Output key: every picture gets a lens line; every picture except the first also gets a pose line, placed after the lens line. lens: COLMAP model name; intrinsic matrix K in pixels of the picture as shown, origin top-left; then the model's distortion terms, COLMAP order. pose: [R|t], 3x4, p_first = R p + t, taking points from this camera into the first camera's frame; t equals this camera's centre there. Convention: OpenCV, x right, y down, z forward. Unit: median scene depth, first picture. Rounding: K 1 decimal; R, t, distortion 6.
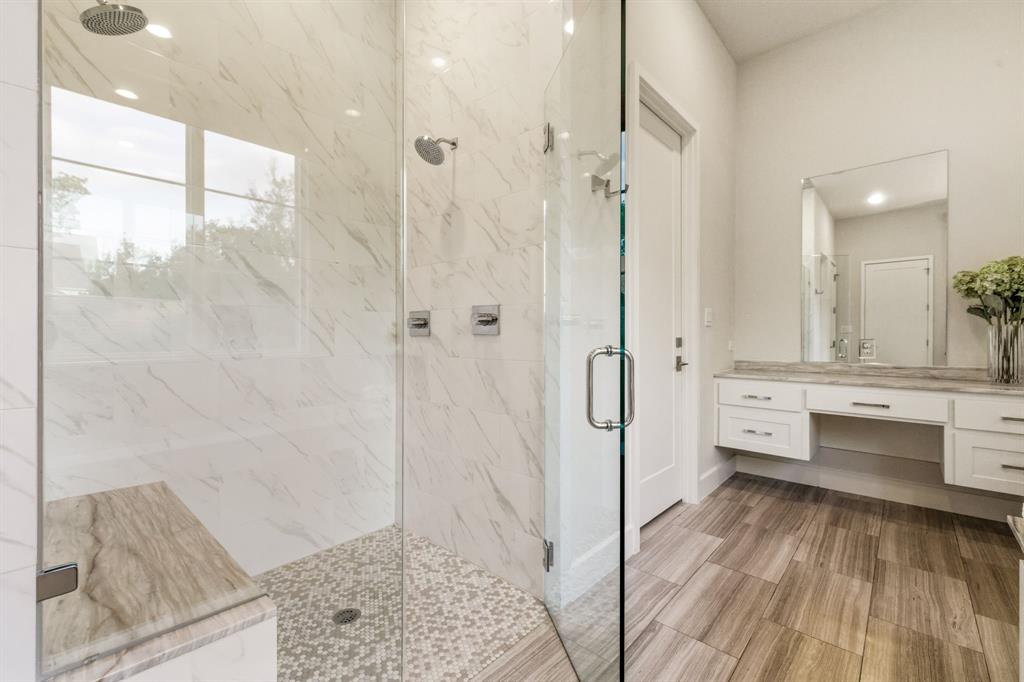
lens RADIAL K [[431.6, 0, 513.7], [0, 431.6, 337.8], [0, 0, 1]] dist [0.012615, -0.000782]
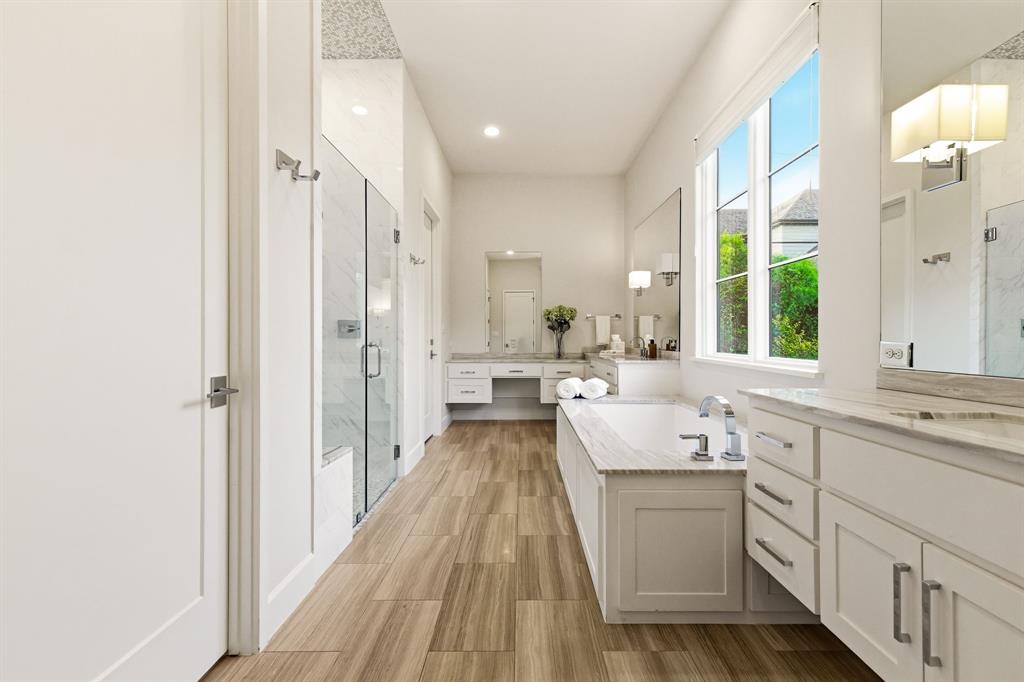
lens RADIAL K [[431.6, 0, 513.7], [0, 431.6, 337.8], [0, 0, 1]] dist [0.012615, -0.000782]
pose [[0.753561, -0.000402, 0.657378, -0.511321], [0.003201, 0.999990, -0.003057, -0.000699], [-0.657370, 0.004407, 0.753555, -0.515076]]
